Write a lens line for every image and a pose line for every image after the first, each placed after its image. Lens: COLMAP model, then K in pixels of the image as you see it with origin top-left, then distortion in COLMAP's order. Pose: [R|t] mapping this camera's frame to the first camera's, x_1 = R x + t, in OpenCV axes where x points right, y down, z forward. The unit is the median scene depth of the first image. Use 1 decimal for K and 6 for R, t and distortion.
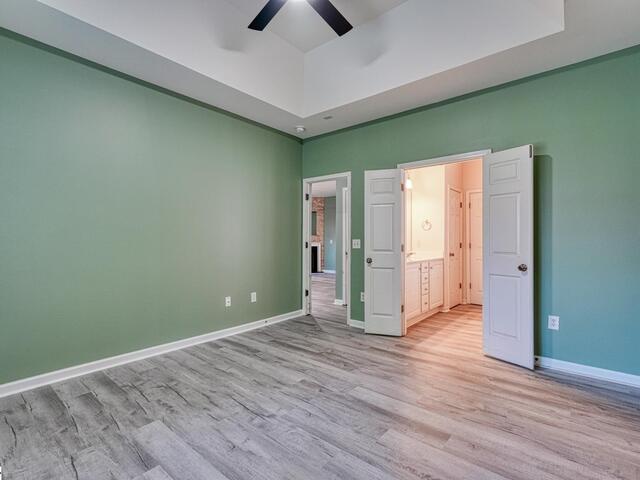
lens RADIAL K [[314.3, 0, 317.7], [0, 314.3, 241.9], [0, 0, 1]] dist [0.002247, 0.000494]
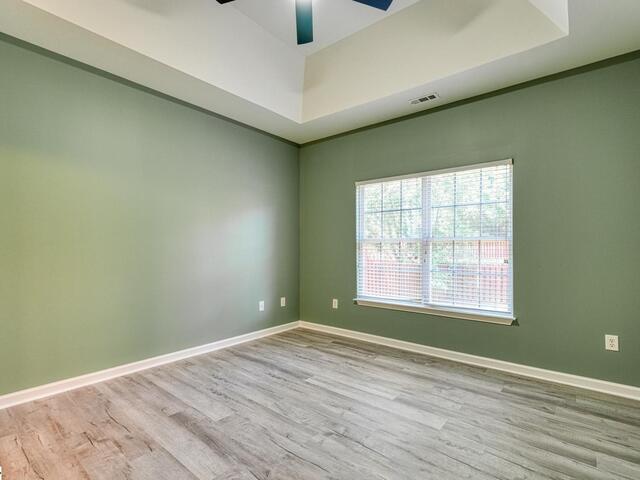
lens RADIAL K [[318.2, 0, 323.4], [0, 318.2, 243.7], [0, 0, 1]] dist [0.002380, 0.000362]
pose [[-0.999708, -0.004872, -0.023669, -0.086976], [-0.004605, 0.999925, -0.011330, -0.010567], [0.023722, -0.011218, -0.999656, 1.606667]]
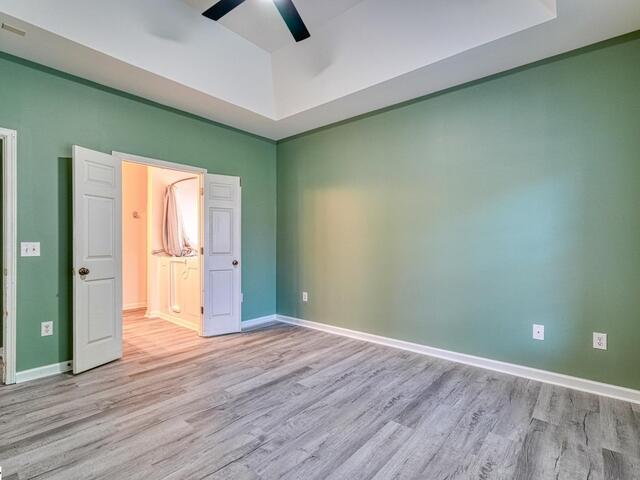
lens RADIAL K [[318.2, 0, 323.4], [0, 318.2, 243.7], [0, 0, 1]] dist [0.002380, 0.000362]
pose [[-0.009573, -0.001629, 0.999953, -0.868916], [0.003353, 0.999993, 0.001661, -0.006773], [-0.999949, 0.003369, -0.009568, 0.676587]]
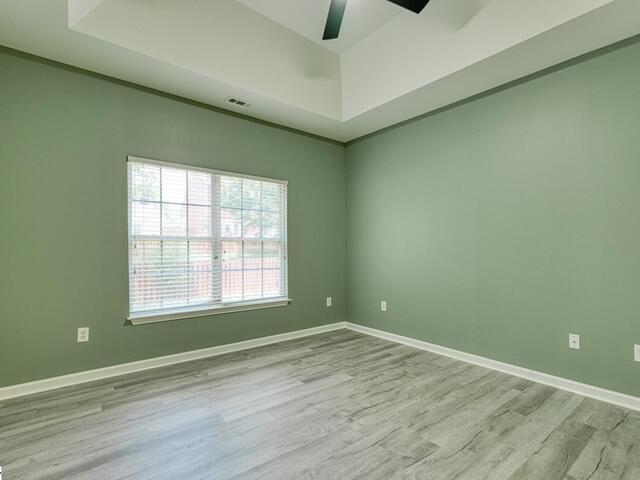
lens RADIAL K [[318.2, 0, 323.4], [0, 318.2, 243.7], [0, 0, 1]] dist [0.002380, 0.000362]
pose [[-0.188058, -0.017521, -0.982002, 0.734977], [-0.006252, 0.999842, -0.016642, -0.005333], [0.982138, 0.003009, -0.188137, 0.901702]]
